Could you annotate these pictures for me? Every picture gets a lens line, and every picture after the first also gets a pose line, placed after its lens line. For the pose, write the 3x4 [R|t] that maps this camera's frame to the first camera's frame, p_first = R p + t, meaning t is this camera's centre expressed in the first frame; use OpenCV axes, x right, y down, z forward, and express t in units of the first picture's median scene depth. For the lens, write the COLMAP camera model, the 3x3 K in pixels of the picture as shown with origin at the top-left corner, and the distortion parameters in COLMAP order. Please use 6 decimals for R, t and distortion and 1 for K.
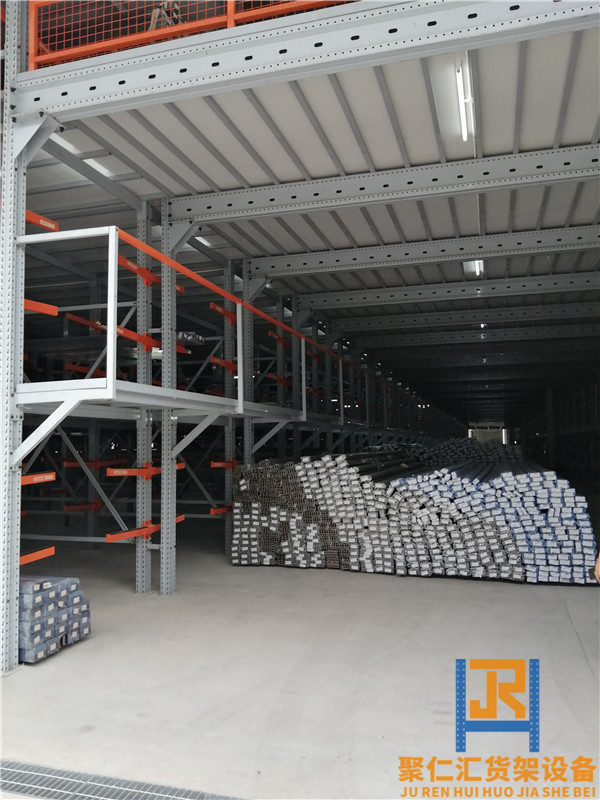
lens RADIAL K [[639.0, 0, 289.7], [0, 639.0, 395.2], [0, 0, 1]] dist [0.065443, -0.174672]
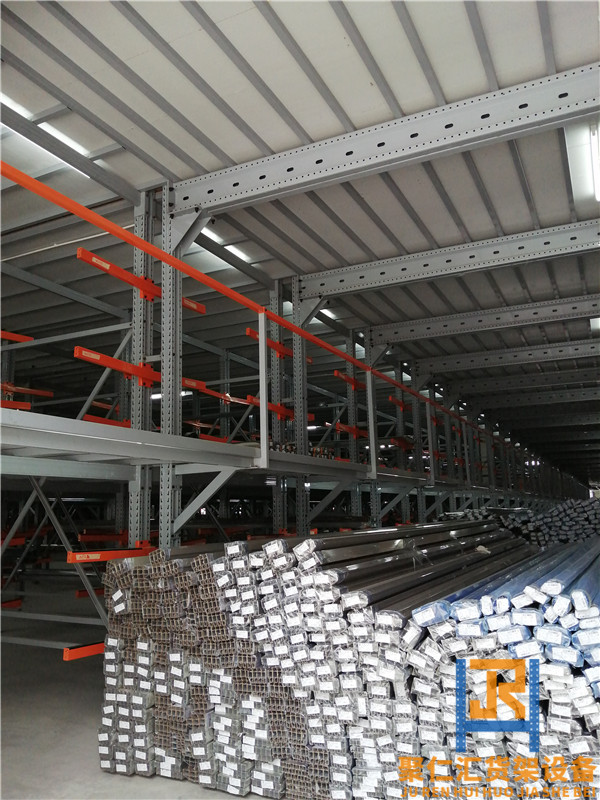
lens RADIAL K [[647.8, 0, 300.2], [0, 647.8, 411.7], [0, 0, 1]] dist [-0.002436, -0.015568]
pose [[0.984896, -0.033148, -0.169945, 0.156404], [0.020514, 0.996930, -0.075562, 0.040879], [0.171928, 0.070934, 0.982552, 0.572557]]
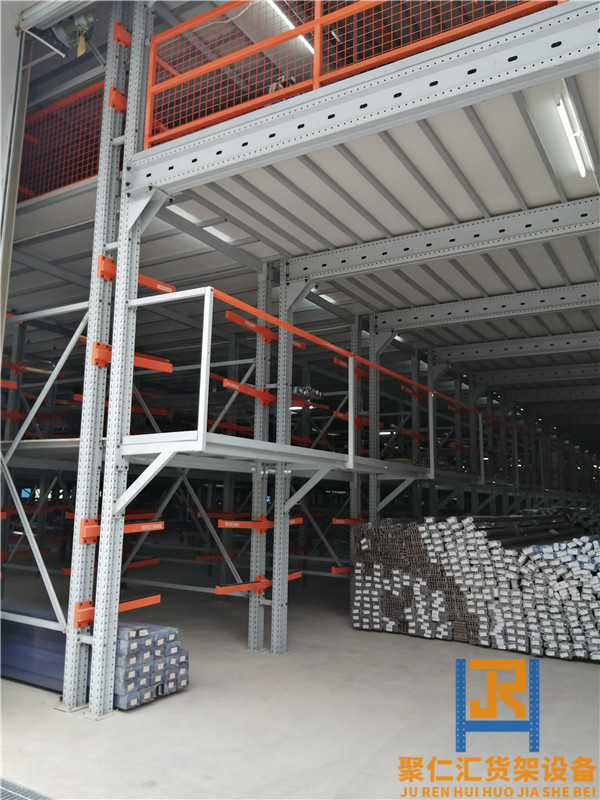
lens RADIAL K [[639.0, 0, 289.7], [0, 639.0, 395.2], [0, 0, 1]] dist [0.065443, -0.174672]
pose [[0.967023, -0.009256, -0.254523, 0.070356], [-0.013395, 0.996108, -0.087118, 0.002432], [0.254338, 0.087654, 0.963135, 0.022467]]
